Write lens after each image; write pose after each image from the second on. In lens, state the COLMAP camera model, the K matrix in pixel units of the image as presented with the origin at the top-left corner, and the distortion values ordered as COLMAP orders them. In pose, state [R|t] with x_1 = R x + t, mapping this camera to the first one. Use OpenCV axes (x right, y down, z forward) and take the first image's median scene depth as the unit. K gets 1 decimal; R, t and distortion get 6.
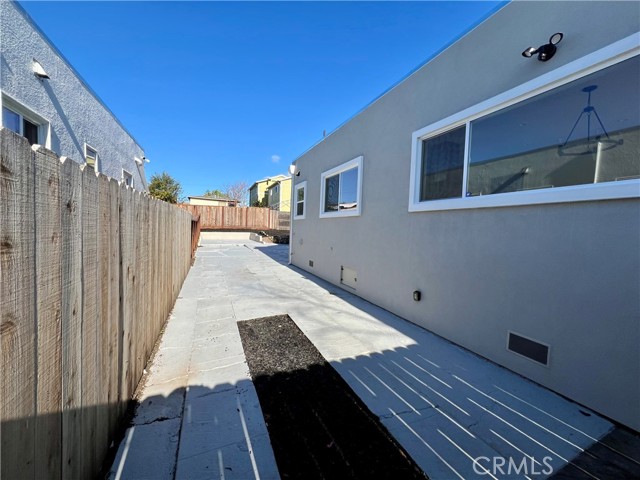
lens RADIAL K [[254.3, 0, 319.2], [0, 254.3, 237.0], [0, 0, 1]] dist [-0.003625, -0.000497]
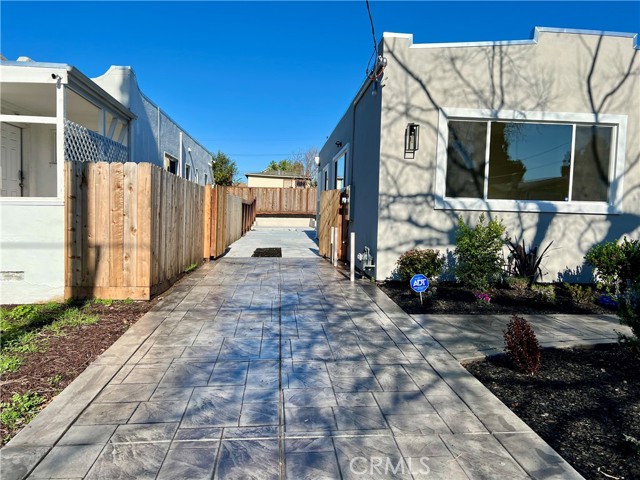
lens RADIAL K [[482.2, 0, 320.7], [0, 482.2, 240.2], [0, 0, 1]] dist [0.001293, 0.000070]
pose [[0.947625, 0.003833, -0.319363, 0.265872], [-0.002467, 0.999986, 0.004681, 0.047383], [0.319376, -0.003648, 0.947621, -0.491852]]
